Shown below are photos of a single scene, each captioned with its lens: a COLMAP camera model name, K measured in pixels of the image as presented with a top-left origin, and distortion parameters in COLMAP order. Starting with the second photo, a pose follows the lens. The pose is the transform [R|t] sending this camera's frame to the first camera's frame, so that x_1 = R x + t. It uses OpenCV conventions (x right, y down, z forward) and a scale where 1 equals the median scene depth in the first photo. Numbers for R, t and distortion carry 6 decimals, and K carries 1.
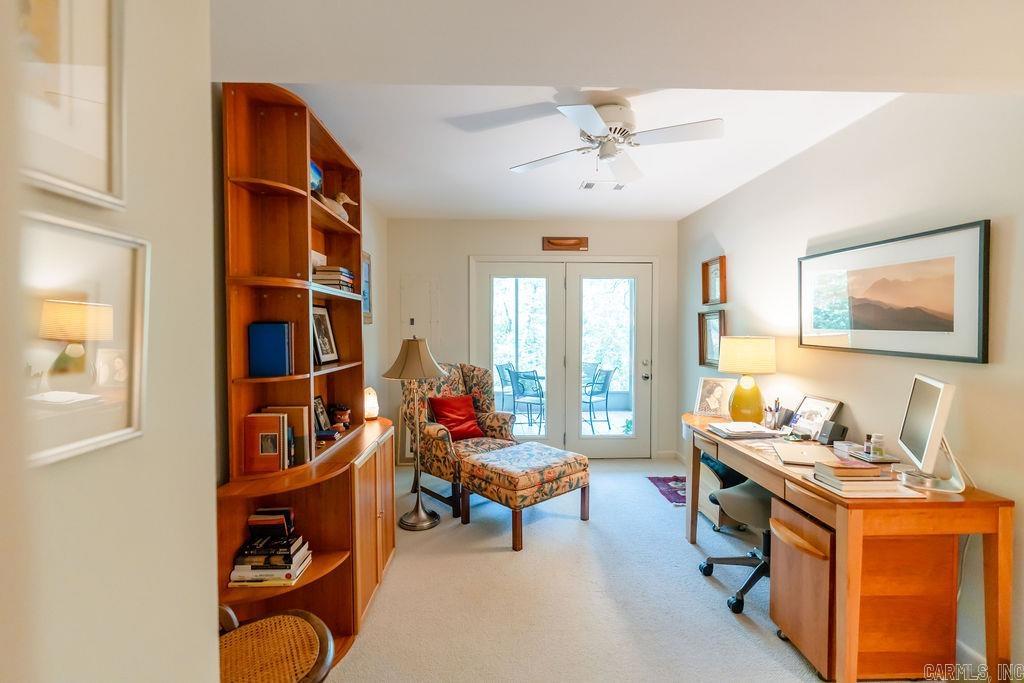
lens RADIAL K [[459.1, 0, 510.7], [0, 459.1, 335.8], [0, 0, 1]] dist [-0.012622, 0.005321]
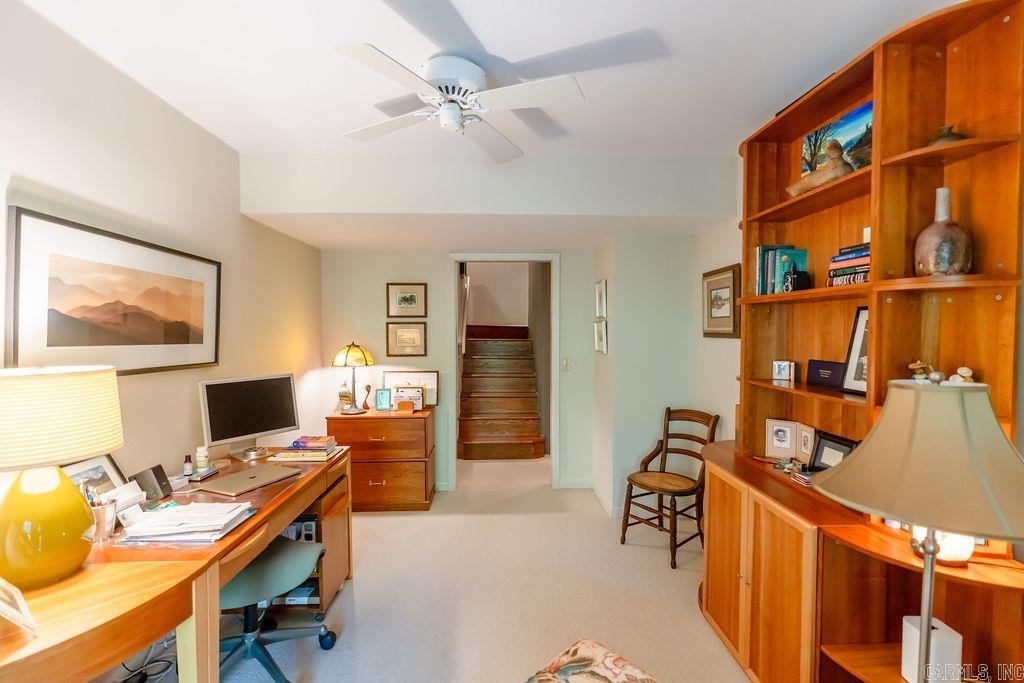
lens RADIAL K [[459.1, 0, 512.3], [0, 459.1, 340.1], [0, 0, 1]] dist [-0.012622, 0.005321]
pose [[-0.999998, -0.001401, 0.001201, 0.122311], [-0.001355, 0.999297, 0.037478, -0.059420], [-0.001253, 0.037477, -0.999297, 2.026519]]
